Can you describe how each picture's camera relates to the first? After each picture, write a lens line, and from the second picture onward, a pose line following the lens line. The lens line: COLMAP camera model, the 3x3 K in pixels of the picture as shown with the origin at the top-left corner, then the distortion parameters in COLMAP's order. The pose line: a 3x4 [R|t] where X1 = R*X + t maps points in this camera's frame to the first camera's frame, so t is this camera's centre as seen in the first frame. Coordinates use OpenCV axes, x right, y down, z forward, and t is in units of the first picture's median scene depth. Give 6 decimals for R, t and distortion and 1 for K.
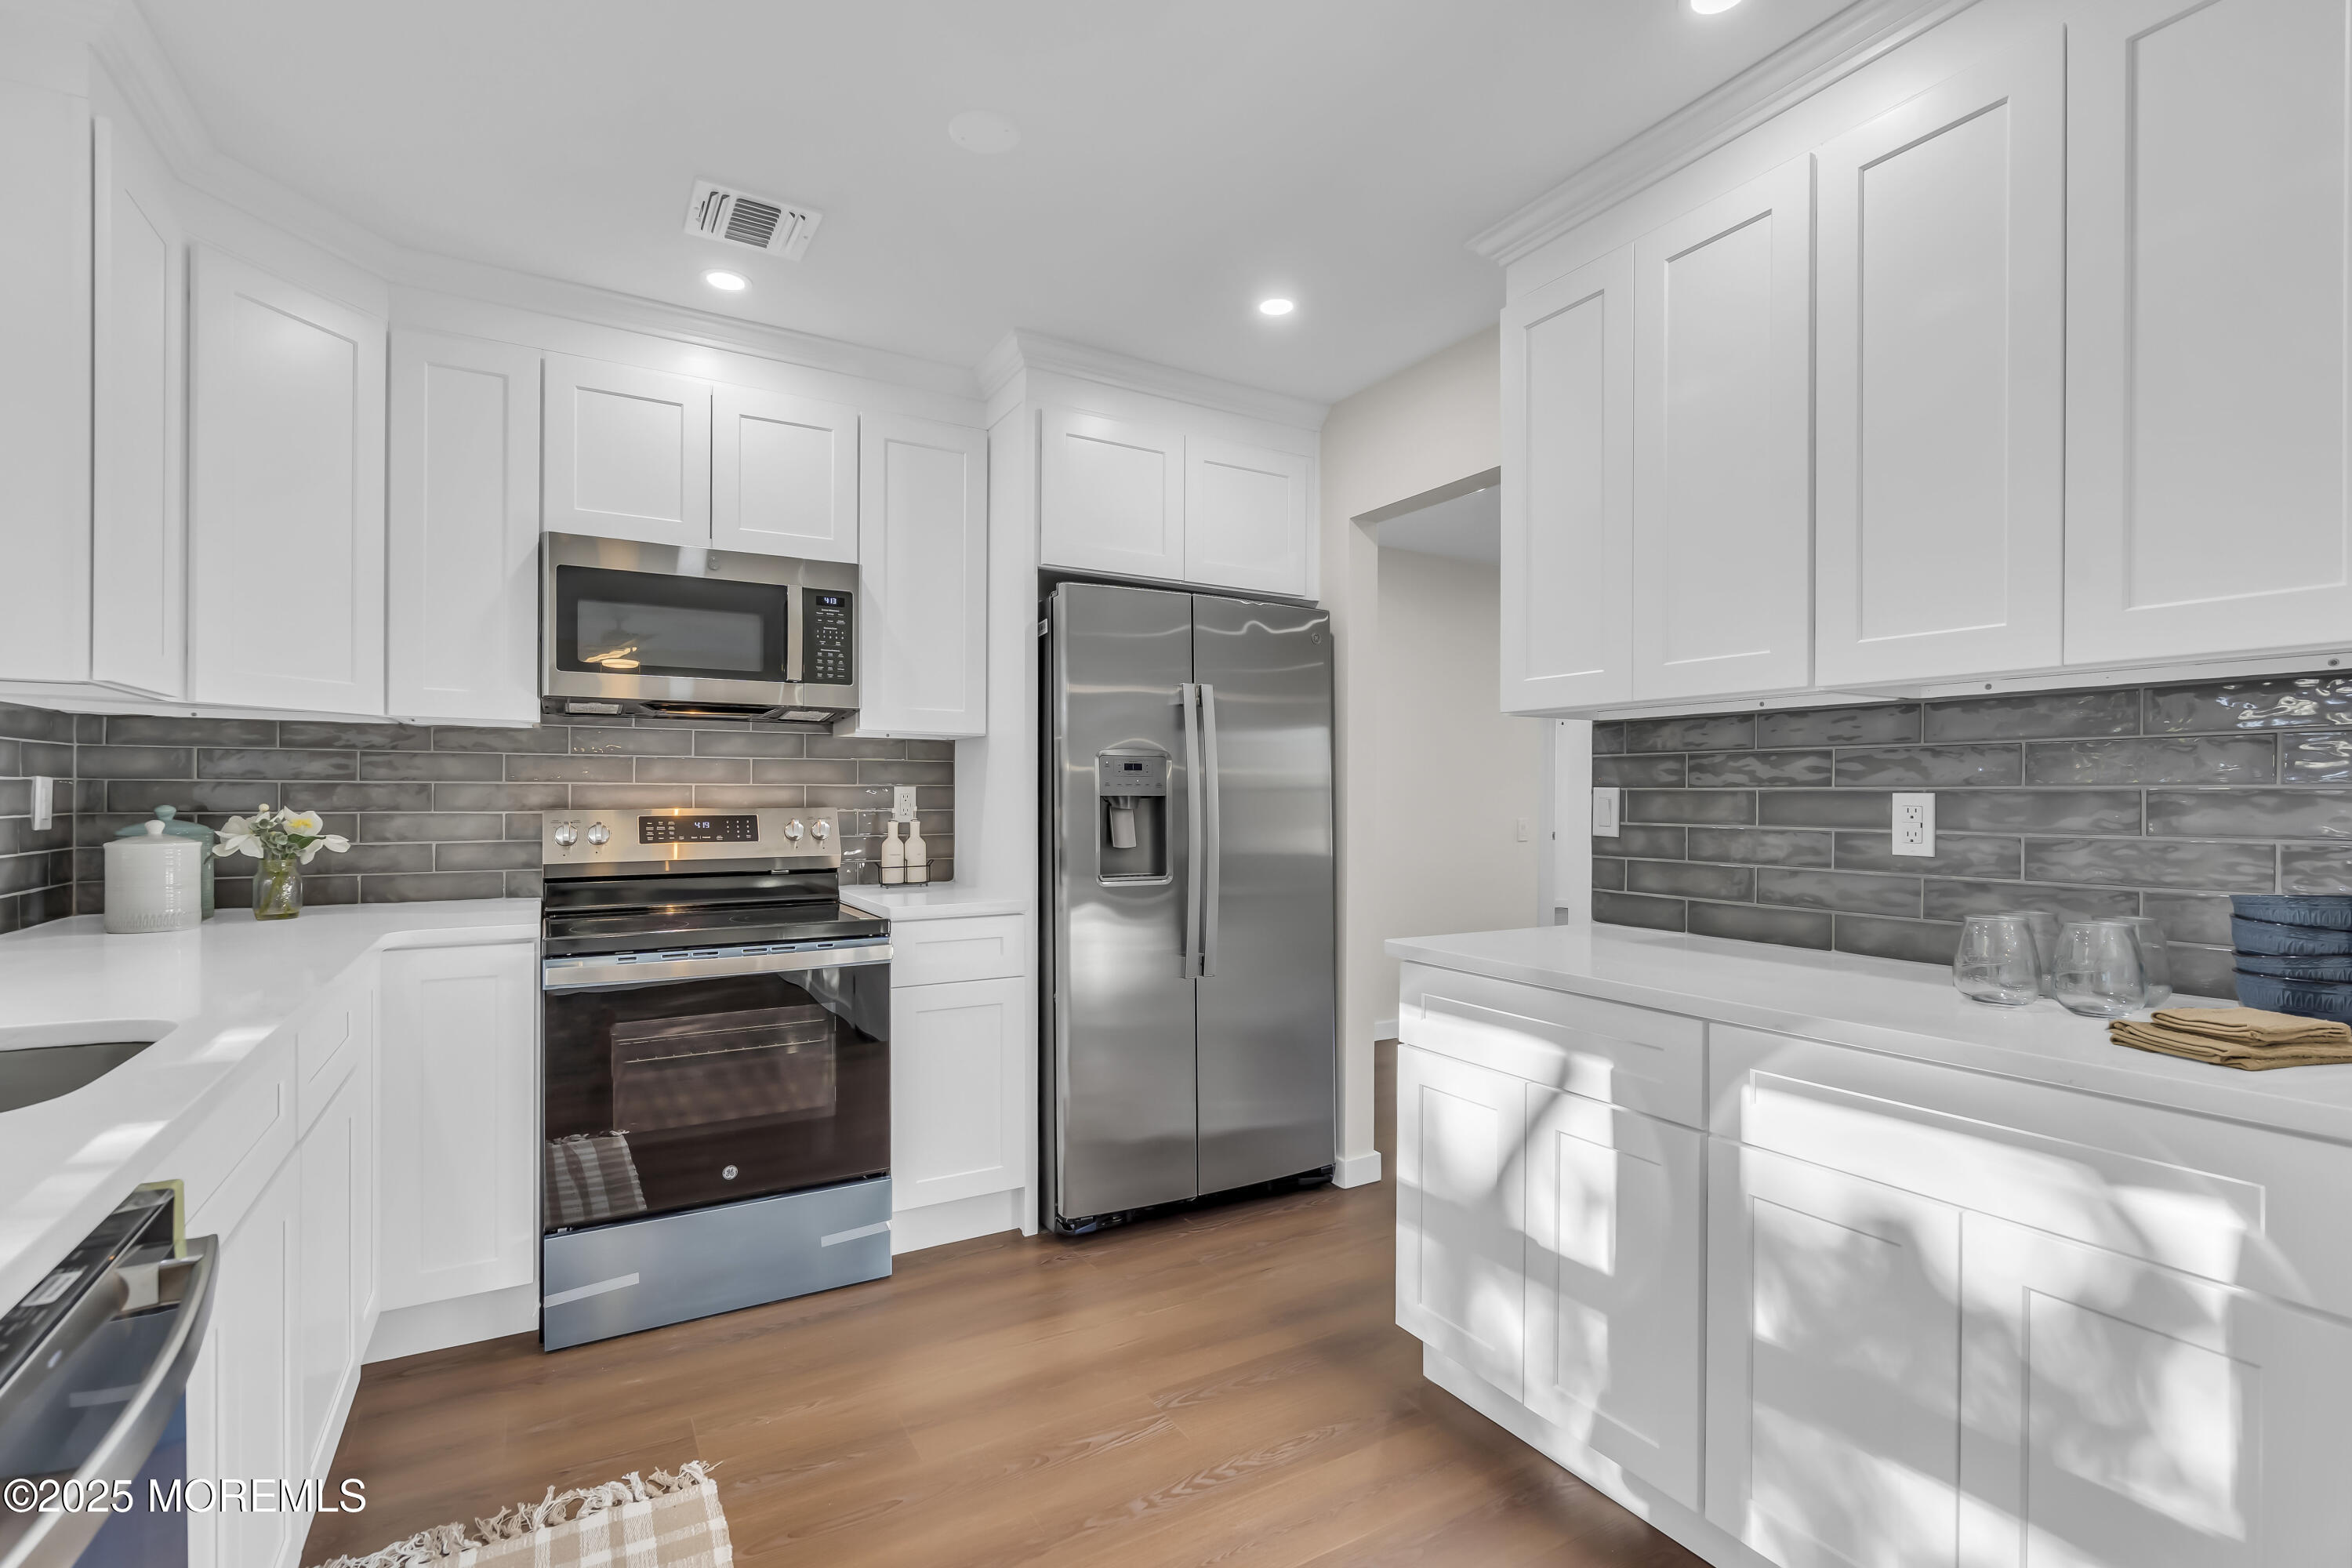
lens RADIAL K [[1057.2, 0, 1126.1], [0, 1057.2, 799.5], [0, 0, 1]] dist [0.001678, 0.000024]
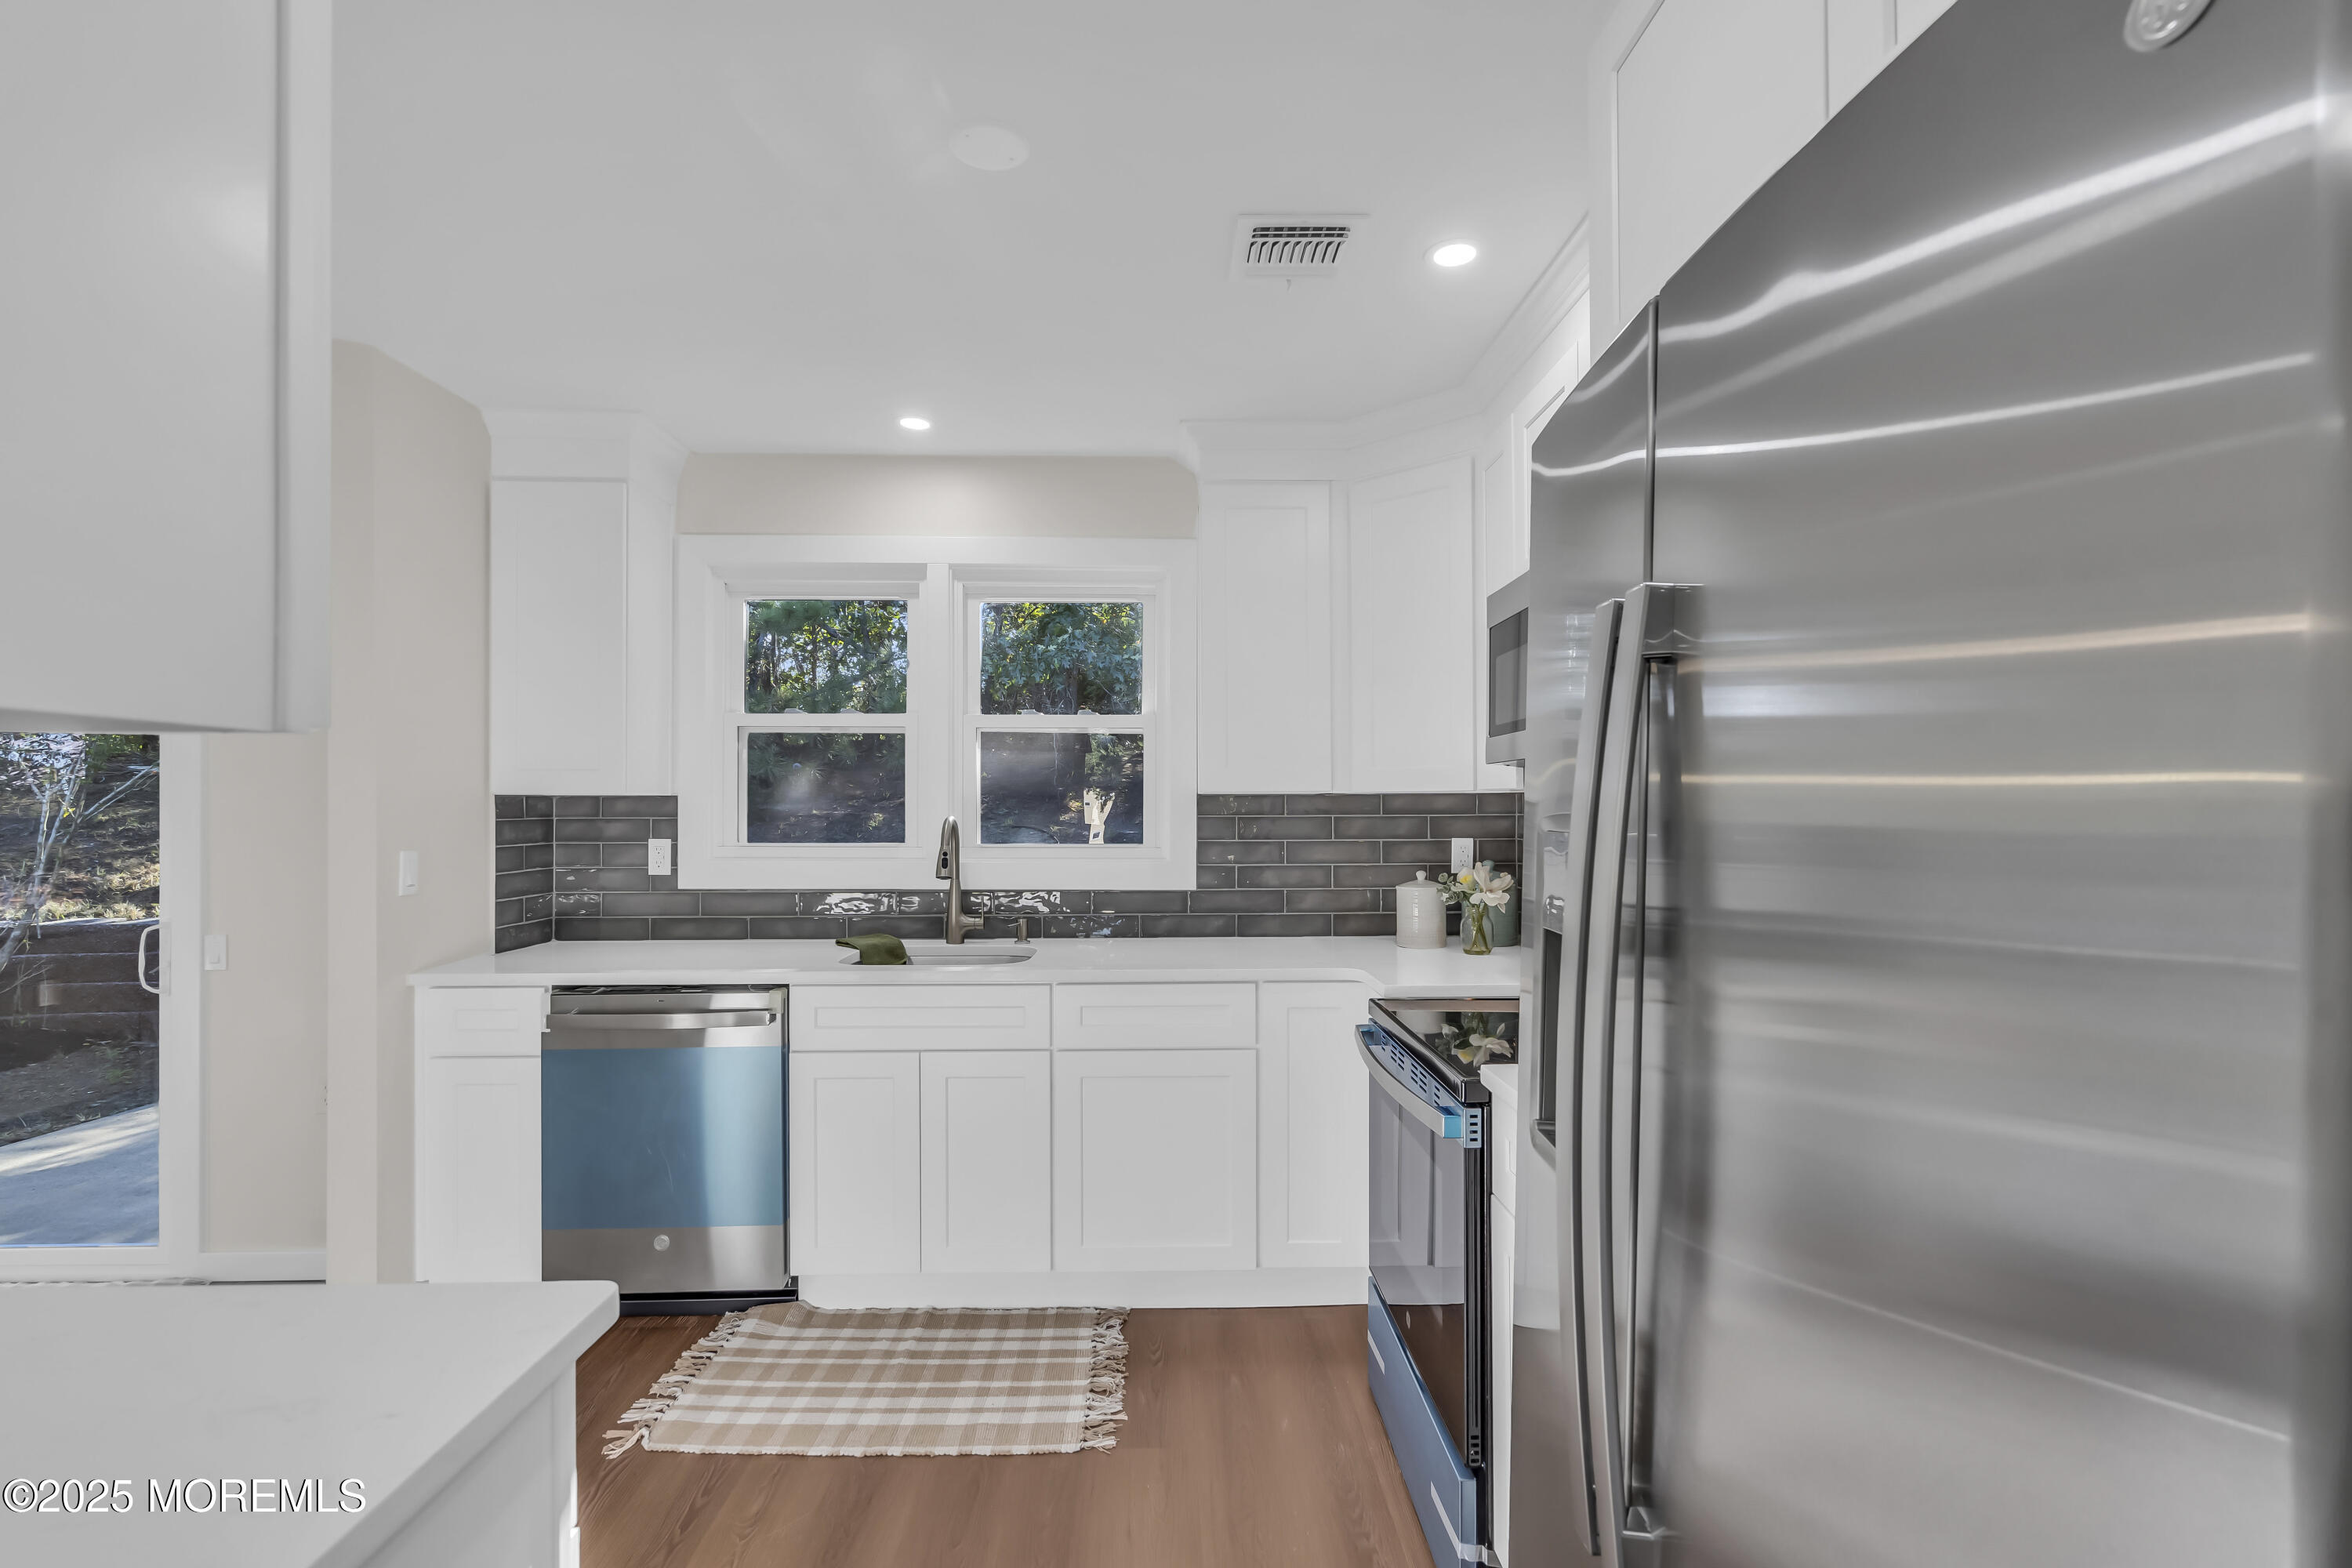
lens RADIAL K [[1057.2, 0, 1198.6], [0, 1057.2, 806.4], [0, 0, 1]] dist [0.001678, 0.000024]
pose [[-0.449642, -0.010030, -0.893153, 0.411352], [-0.001285, 0.999943, -0.010583, -0.042132], [0.893208, -0.003611, -0.449629, 1.110868]]
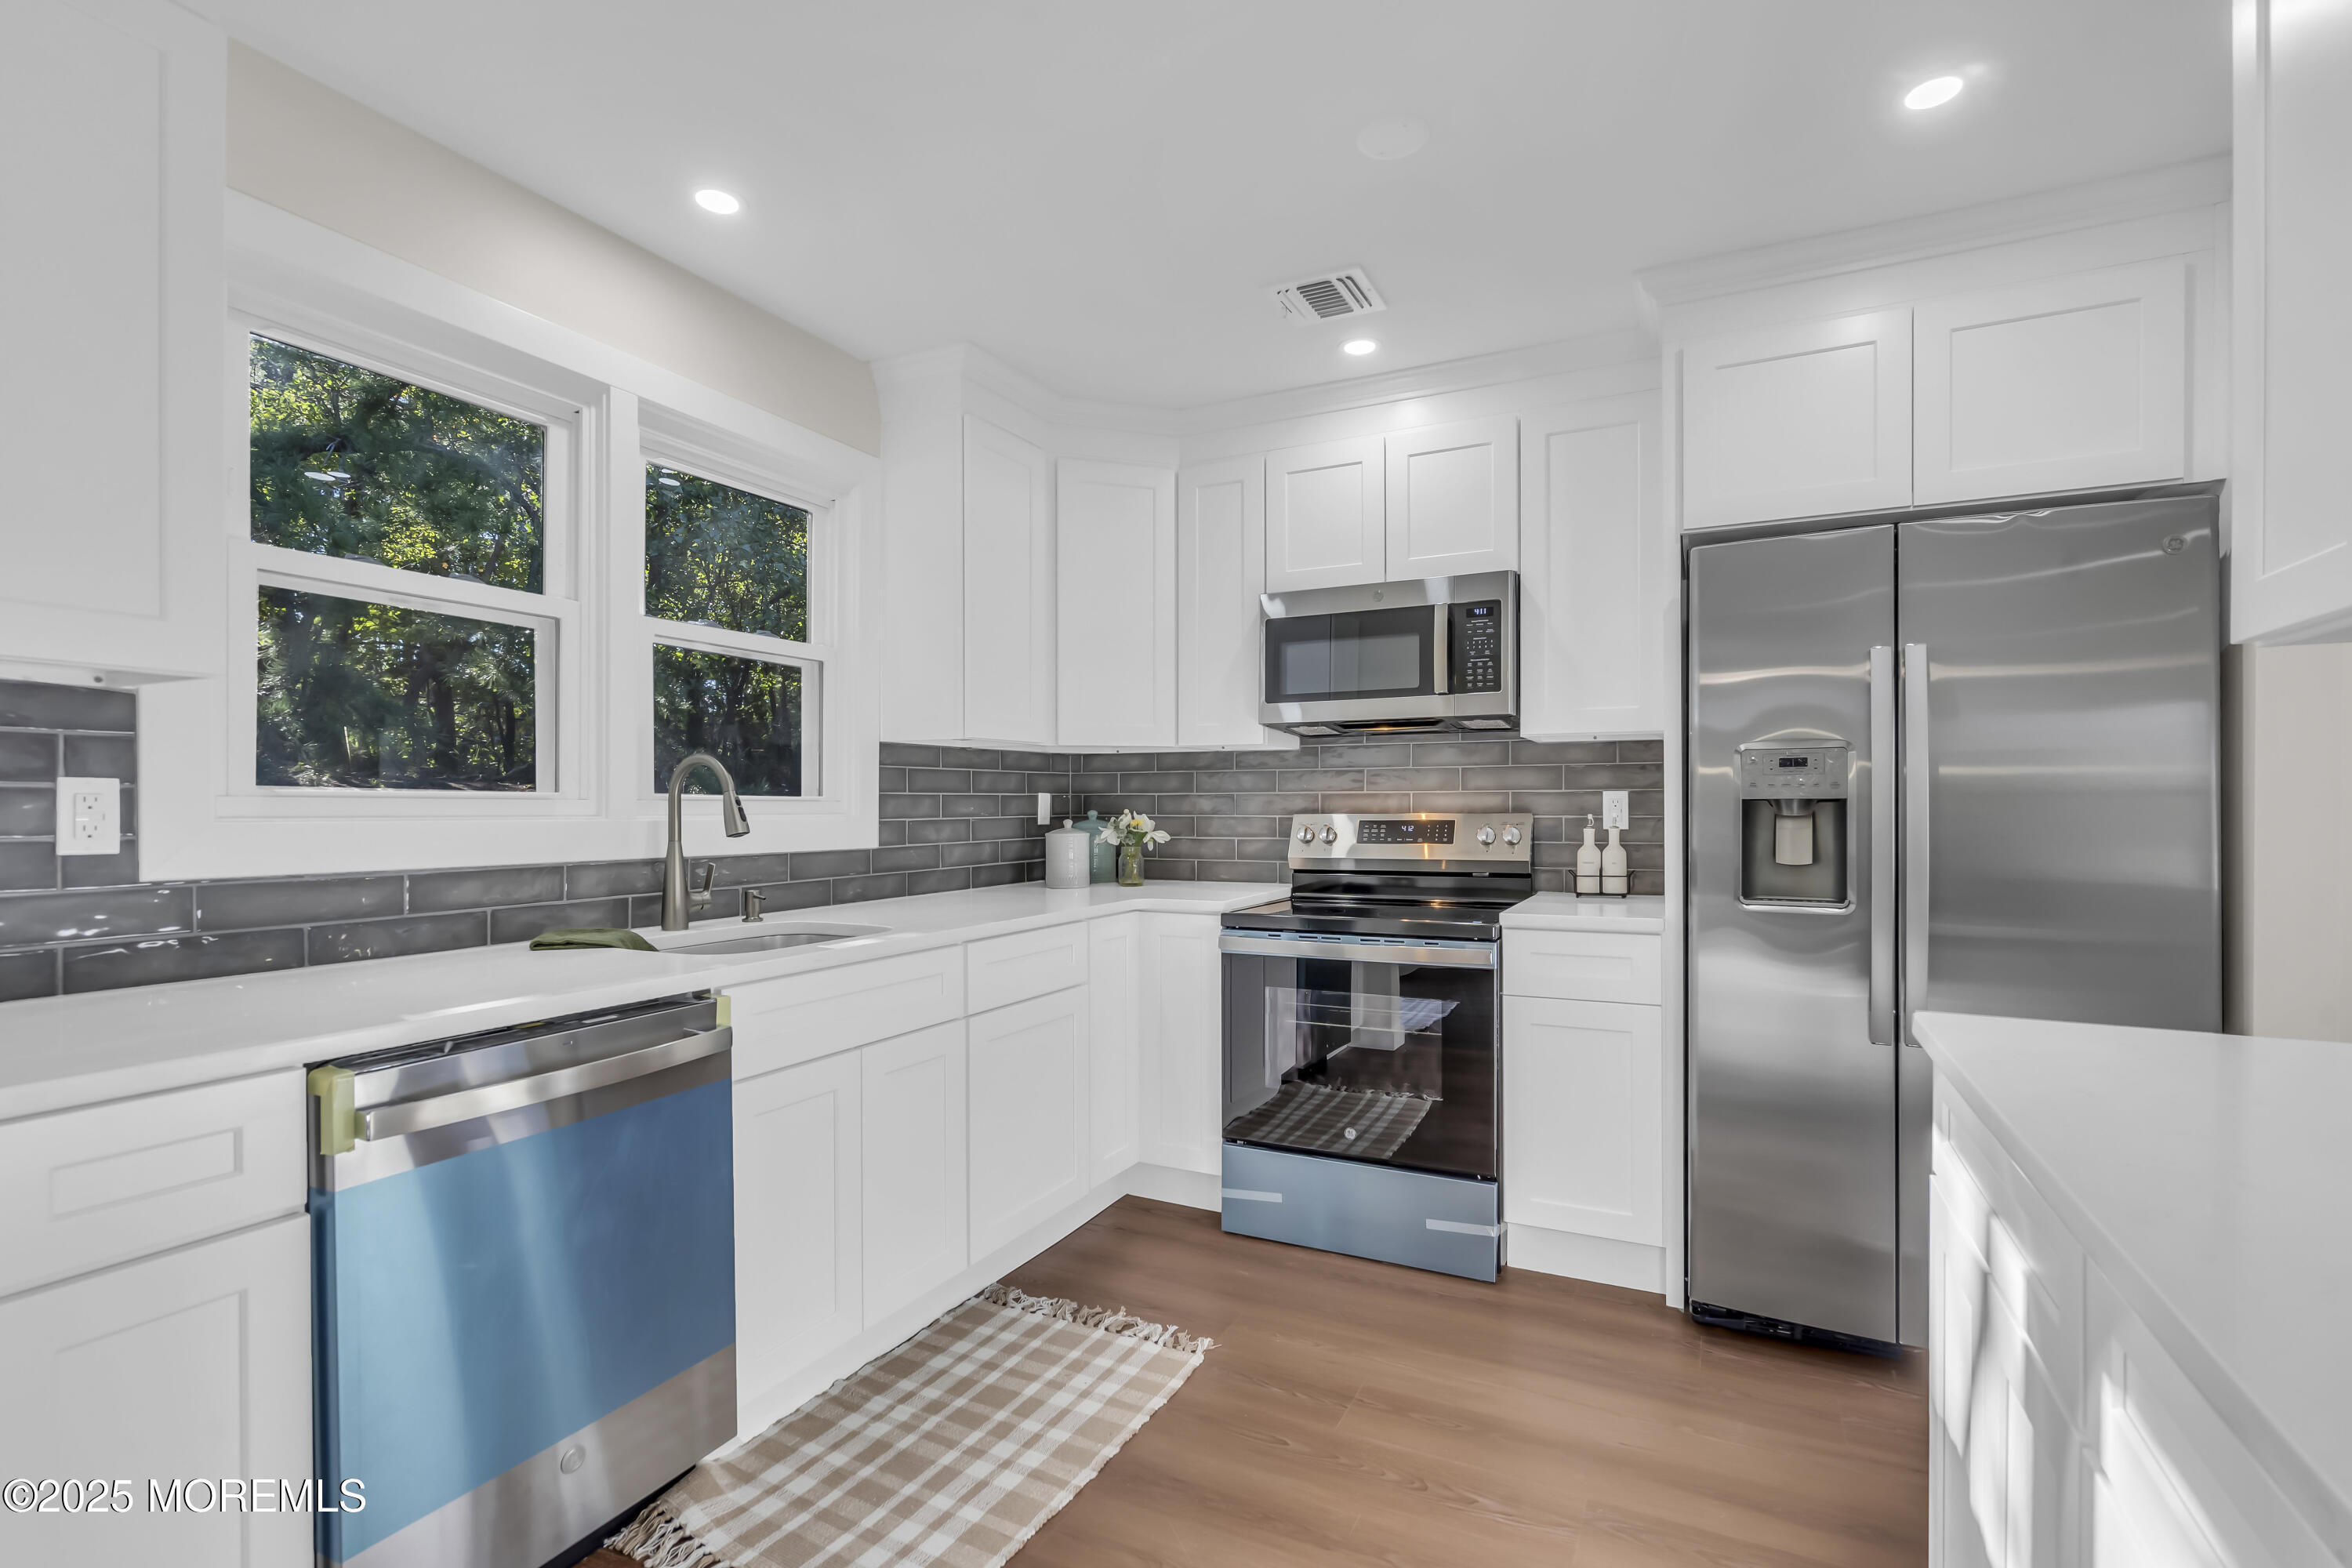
lens RADIAL K [[1057.2, 0, 1197.7], [0, 1057.2, 809.2], [0, 0, 1]] dist [0.001678, 0.000024]
pose [[0.571441, -0.000102, -0.820643, 0.416621], [0.004064, 0.999988, 0.002706, 0.000012], [0.820633, -0.004881, 0.571434, 0.195075]]
